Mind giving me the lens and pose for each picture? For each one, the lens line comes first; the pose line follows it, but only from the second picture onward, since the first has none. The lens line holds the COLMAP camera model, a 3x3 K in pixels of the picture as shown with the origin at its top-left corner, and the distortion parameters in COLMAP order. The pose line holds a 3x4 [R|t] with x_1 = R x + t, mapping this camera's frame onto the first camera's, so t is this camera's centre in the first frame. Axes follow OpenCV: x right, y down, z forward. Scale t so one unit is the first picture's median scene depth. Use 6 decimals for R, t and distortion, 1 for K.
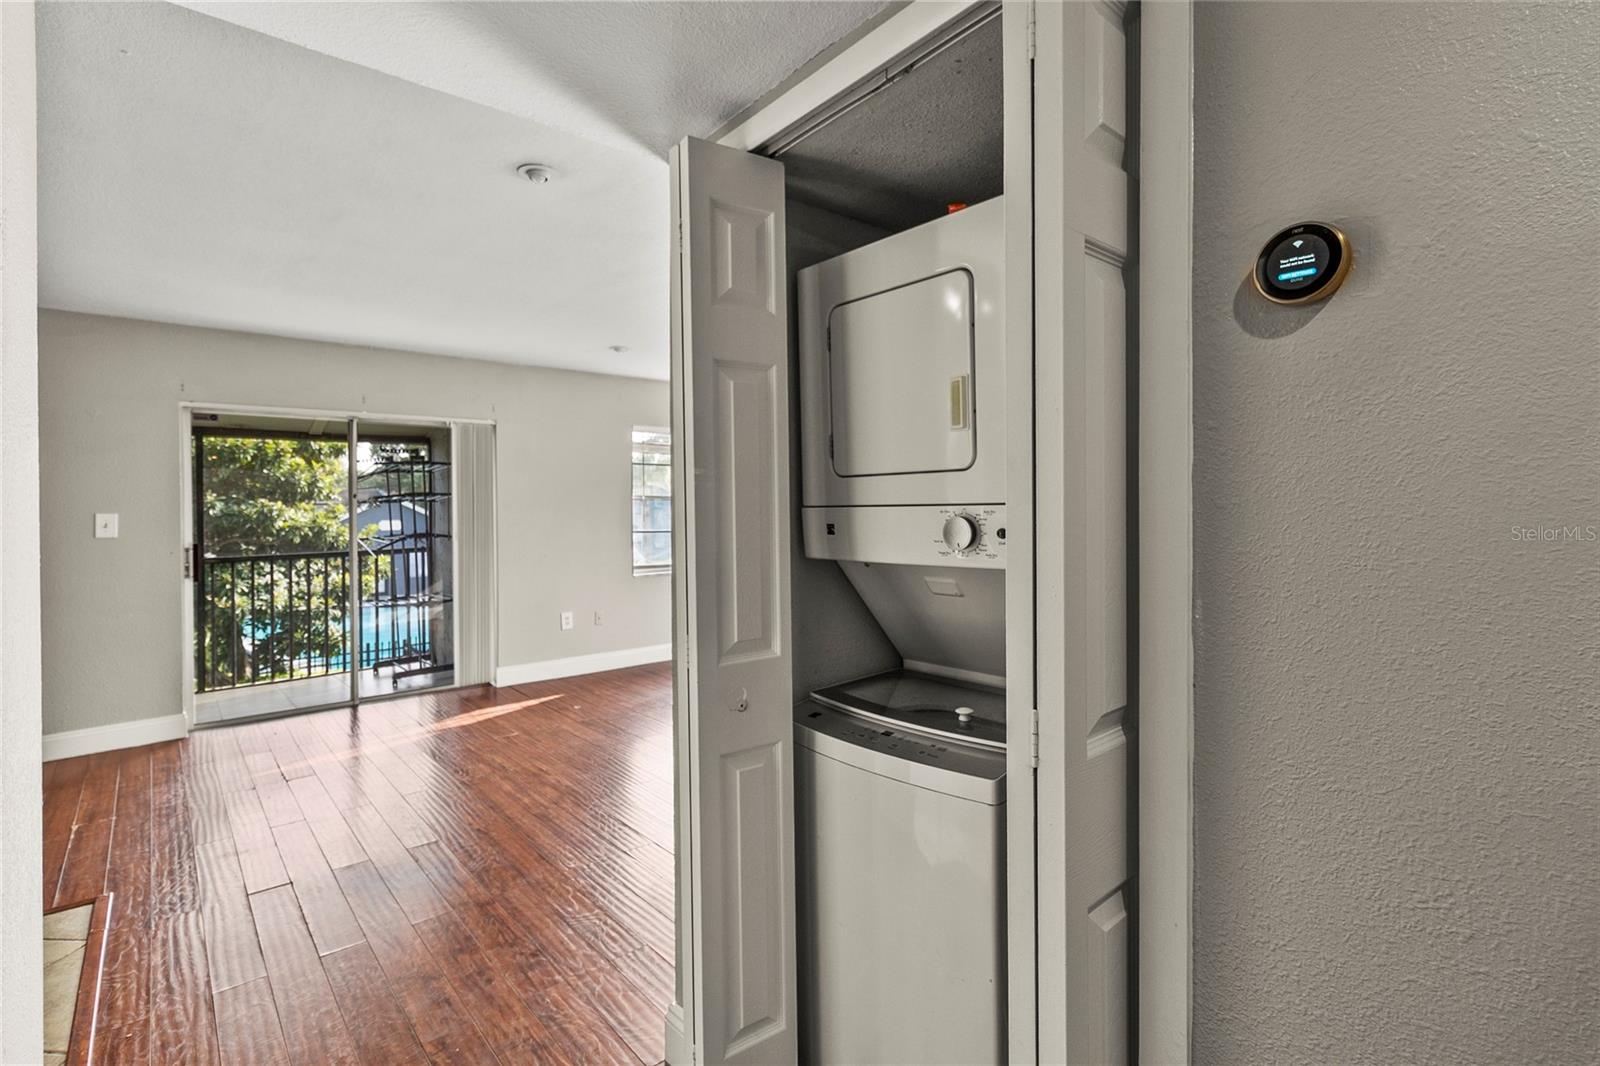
lens RADIAL K [[754.9, 0, 795.8], [0, 754.9, 528.1], [0, 0, 1]] dist [0.002418, -0.000148]
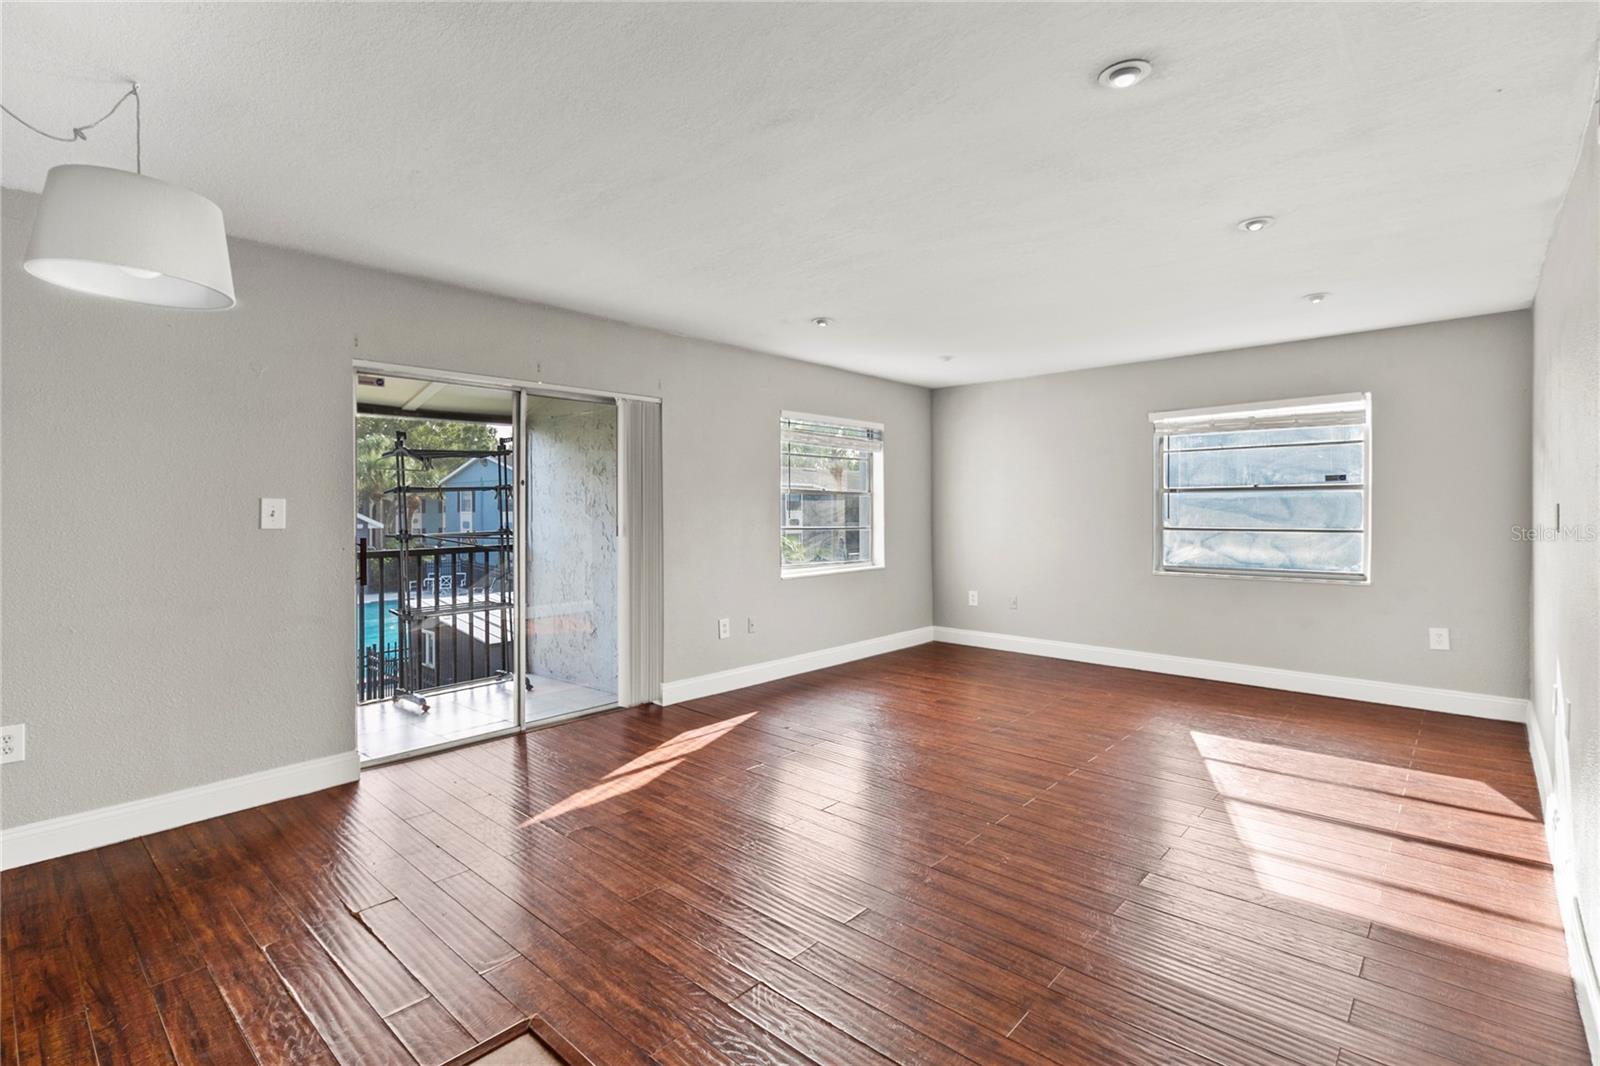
lens RADIAL K [[754.9, 0, 795.8], [0, 754.9, 528.1], [0, 0, 1]] dist [0.002418, -0.000148]
pose [[0.992882, 0.011956, 0.118505, -0.367858], [-0.011956, 0.999928, -0.000718, 0.004510], [-0.118505, -0.000704, 0.992953, 0.126113]]
